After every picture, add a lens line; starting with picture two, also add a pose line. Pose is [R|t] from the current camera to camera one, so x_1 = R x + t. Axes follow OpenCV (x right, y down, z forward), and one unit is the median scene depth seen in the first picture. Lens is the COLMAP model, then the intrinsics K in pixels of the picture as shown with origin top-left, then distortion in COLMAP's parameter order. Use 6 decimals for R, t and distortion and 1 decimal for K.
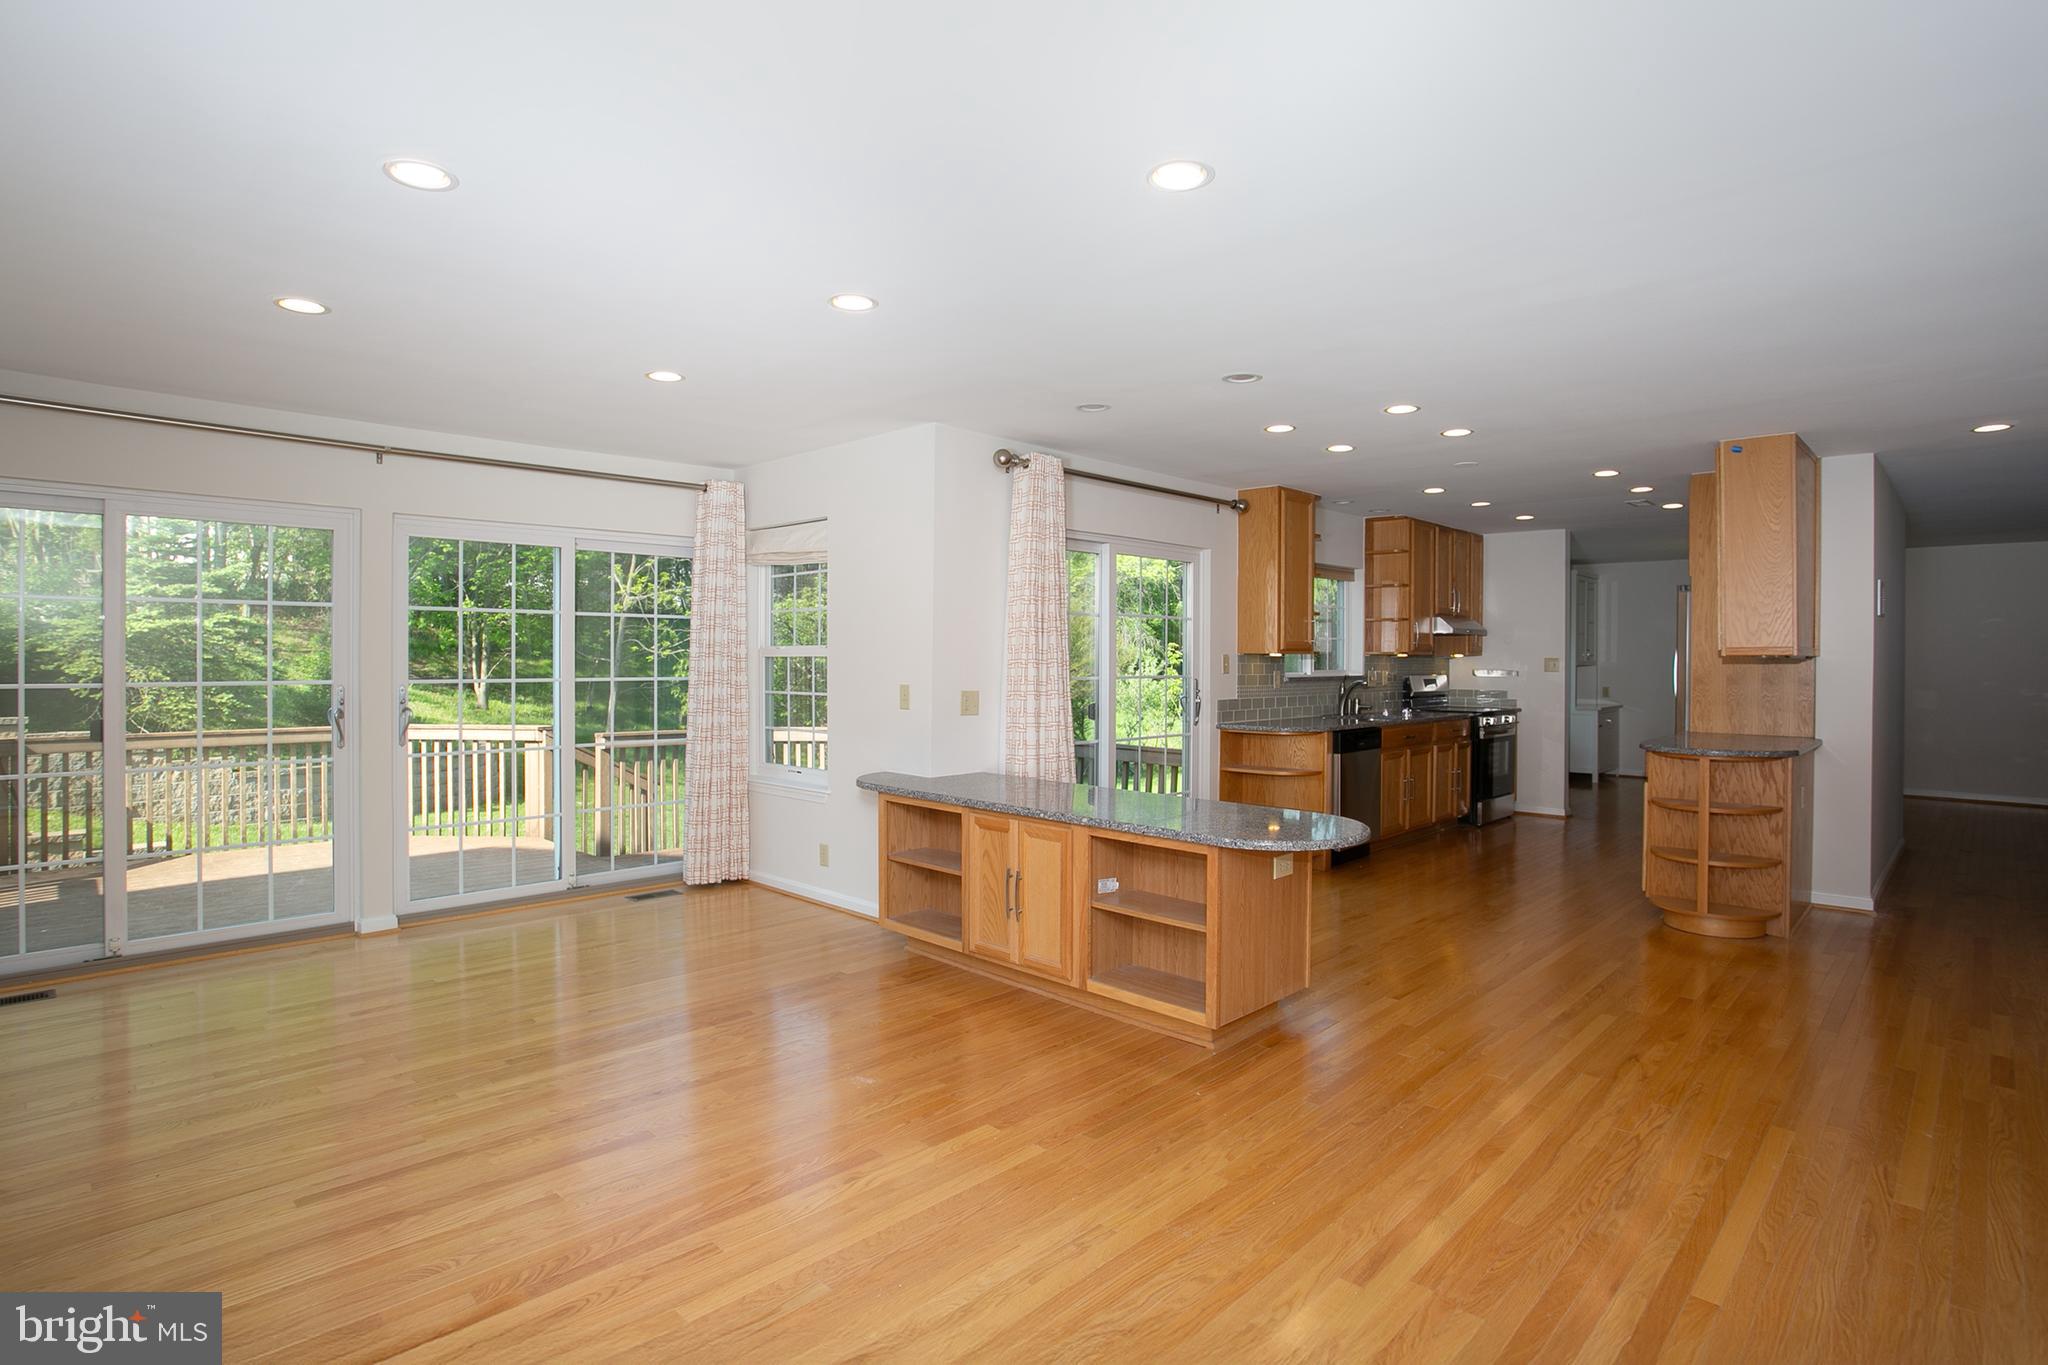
lens RADIAL K [[1035.3, 0, 1014.8], [0, 1035.3, 684.6], [0, 0, 1]] dist [-0.004969, -0.000691]
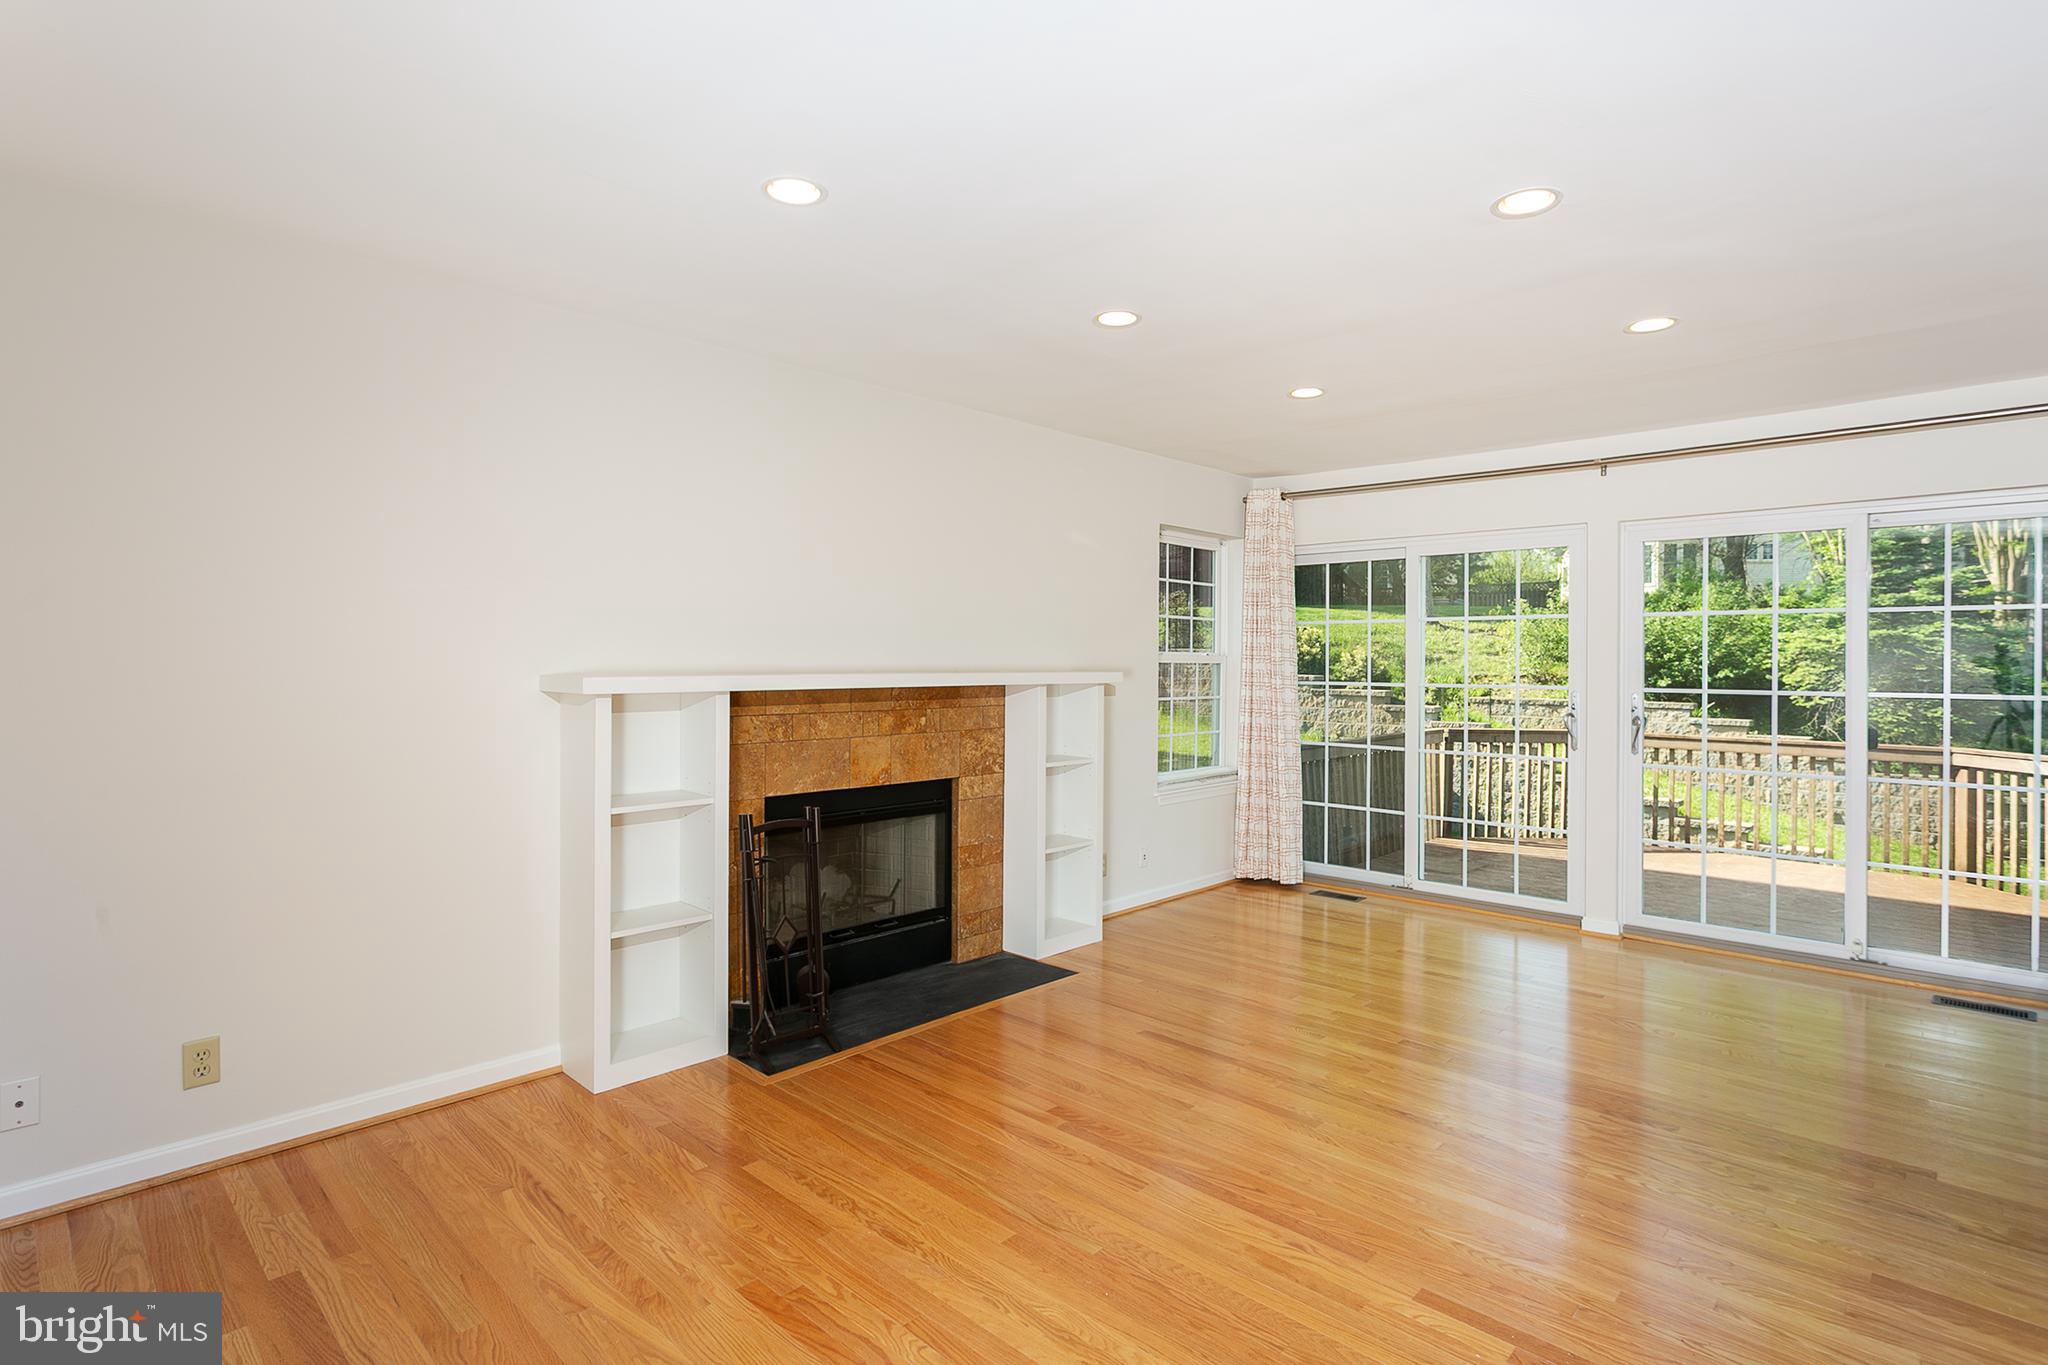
lens RADIAL K [[1035.3, 0, 1013.3], [0, 1035.3, 668.6], [0, 0, 1]] dist [-0.004969, -0.000691]
pose [[-0.005517, -0.003263, -0.999979, 0.409823], [-0.024079, 0.999705, -0.003129, -0.005270], [0.999695, 0.024061, -0.005594, 0.418894]]
